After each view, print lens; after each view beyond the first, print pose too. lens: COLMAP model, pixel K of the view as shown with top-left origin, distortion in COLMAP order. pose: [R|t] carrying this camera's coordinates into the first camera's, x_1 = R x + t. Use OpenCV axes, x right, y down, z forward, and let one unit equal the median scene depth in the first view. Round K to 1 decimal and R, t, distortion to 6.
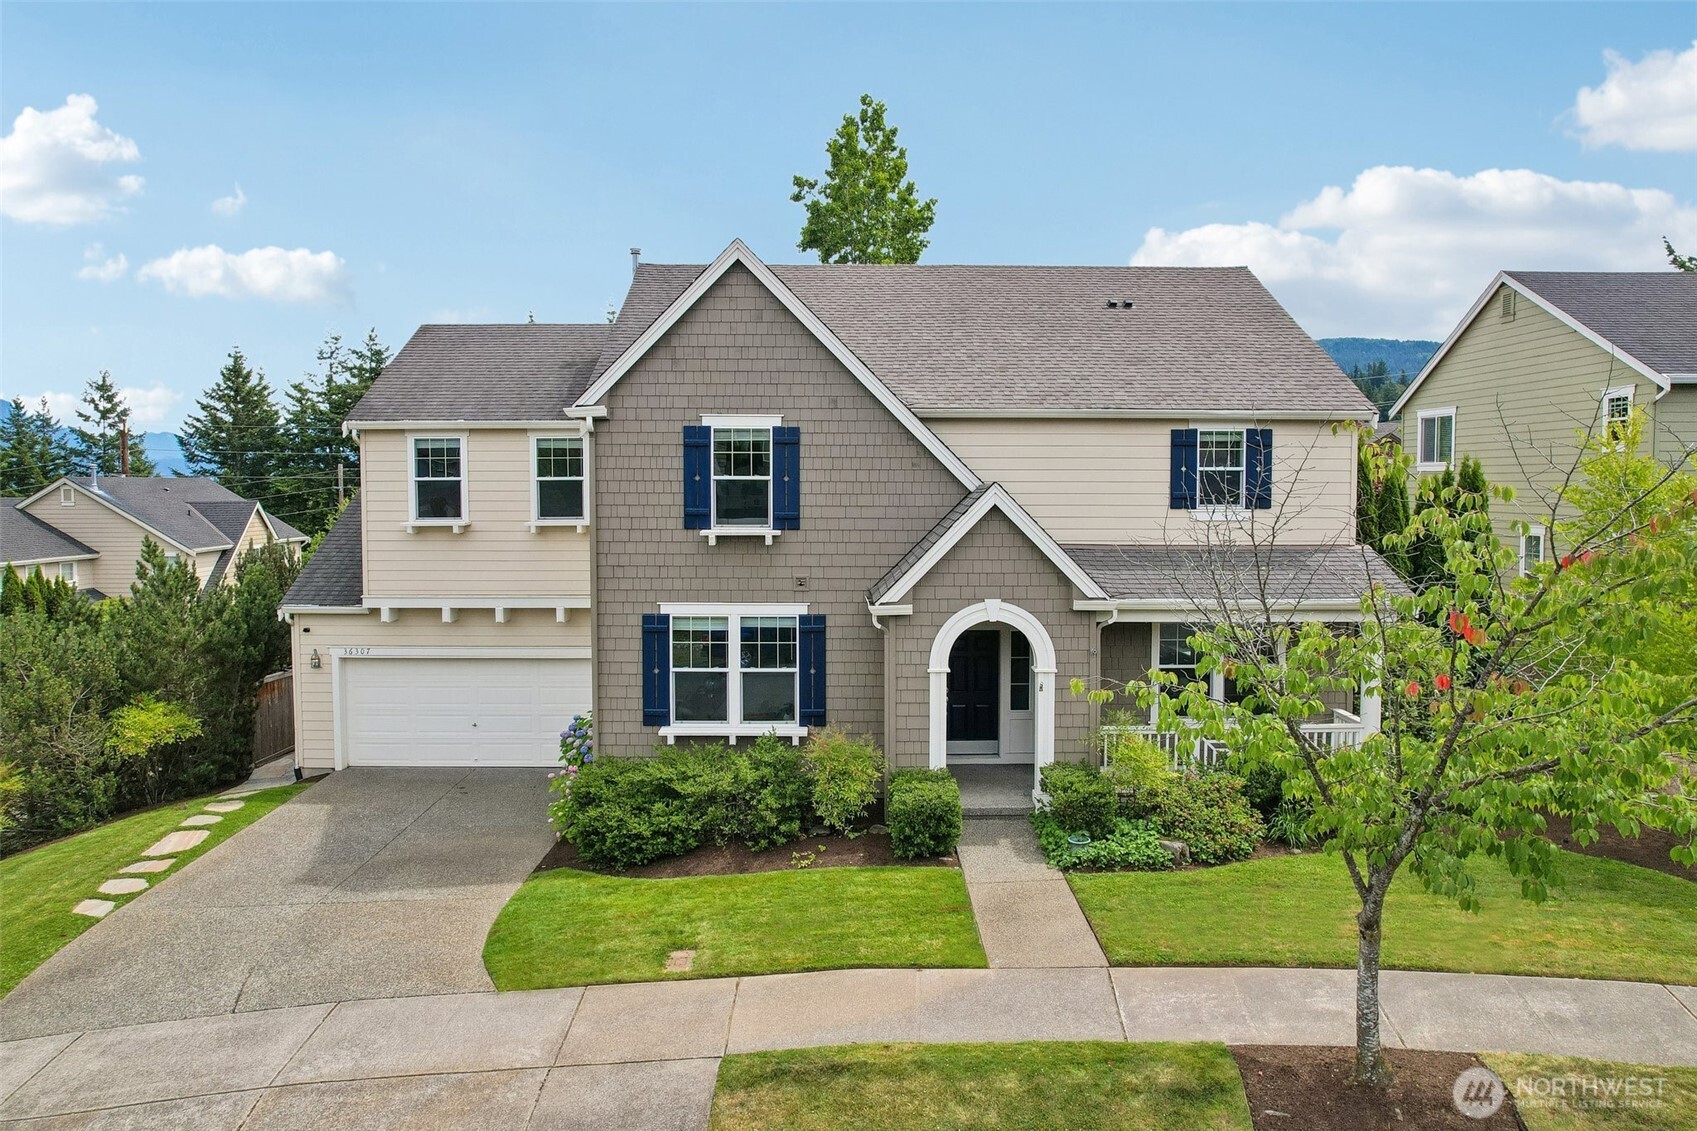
lens RADIAL K [[1091.5, 0, 879.6], [0, 1091.5, 560.9], [0, 0, 1]] dist [-0.015798, -0.000434]
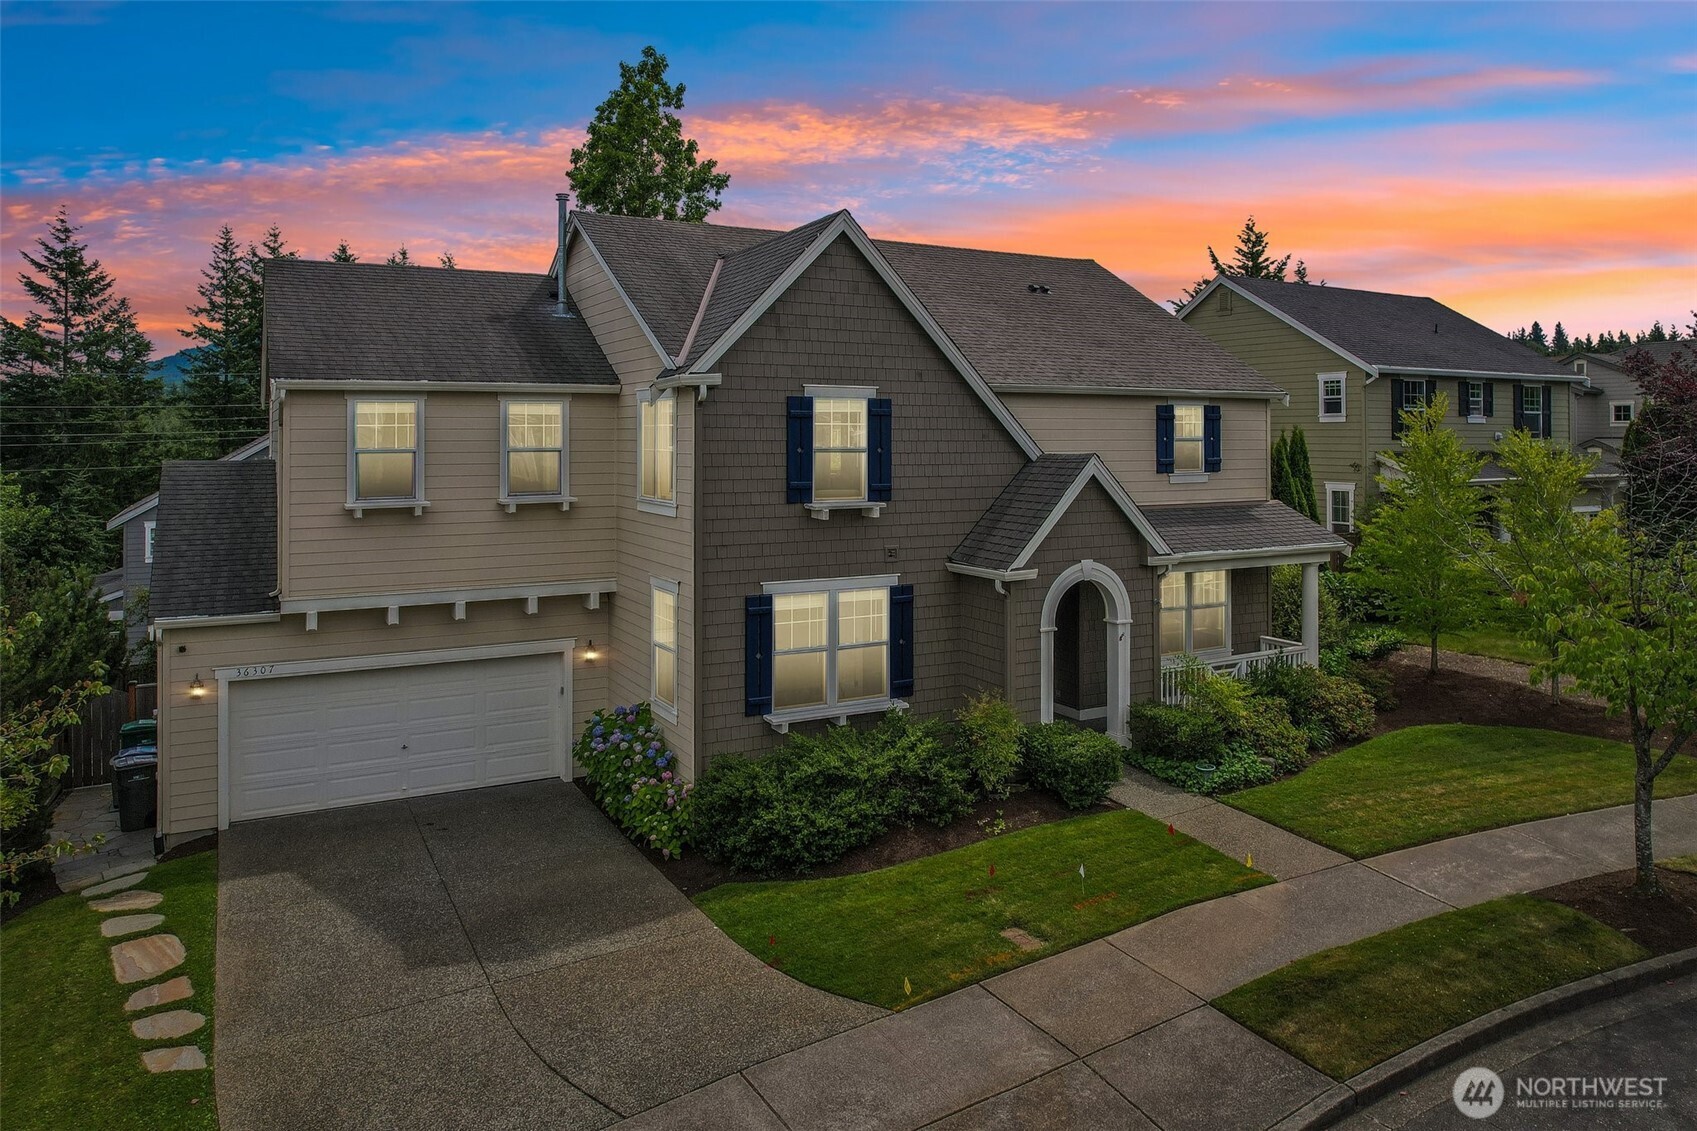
lens RADIAL K [[1133.7, 0, 852.0], [0, 1133.7, 442.1], [0, 0, 1]] dist [-0.013989, -0.003639]
pose [[0.880868, -0.004188, 0.473343, -0.600882], [0.034308, 0.997896, -0.055017, -0.026552], [-0.472117, 0.064702, 0.879158, 0.097270]]
